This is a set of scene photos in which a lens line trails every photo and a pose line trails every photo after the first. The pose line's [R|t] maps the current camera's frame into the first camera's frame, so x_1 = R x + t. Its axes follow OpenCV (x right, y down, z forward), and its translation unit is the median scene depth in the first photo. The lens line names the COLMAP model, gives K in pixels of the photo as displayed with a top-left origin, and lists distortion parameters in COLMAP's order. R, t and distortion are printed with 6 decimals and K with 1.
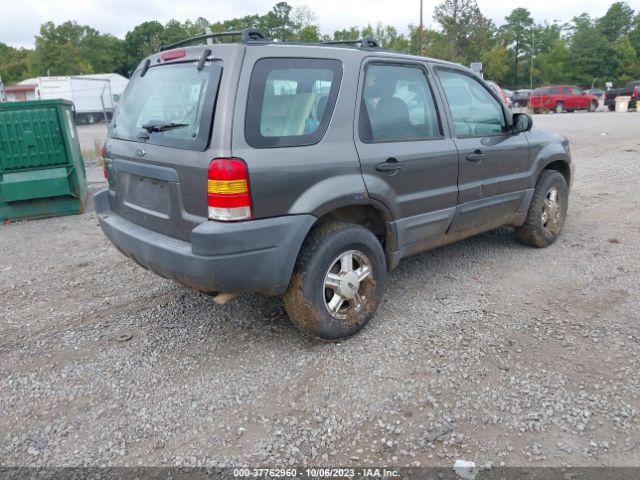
lens RADIAL K [[529.4, 0, 320.2], [0, 529.4, 249.7], [0, 0, 1]] dist [0.015750, 0.004120]
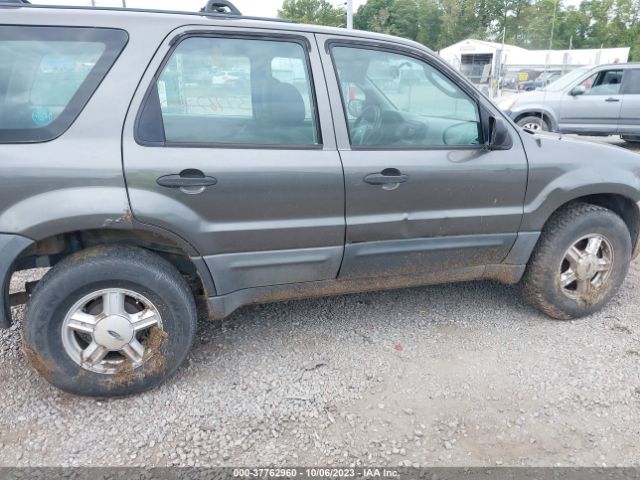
lens RADIAL K [[521.6, 0, 320.0], [0, 521.6, 240.0], [0, 0, 1]] dist [0.031124, -0.002573]
pose [[0.912892, 0.162952, -0.374265, 0.527870], [-0.151032, 0.986634, 0.061182, -0.138448], [0.379232, 0.000674, 0.925301, 0.388097]]
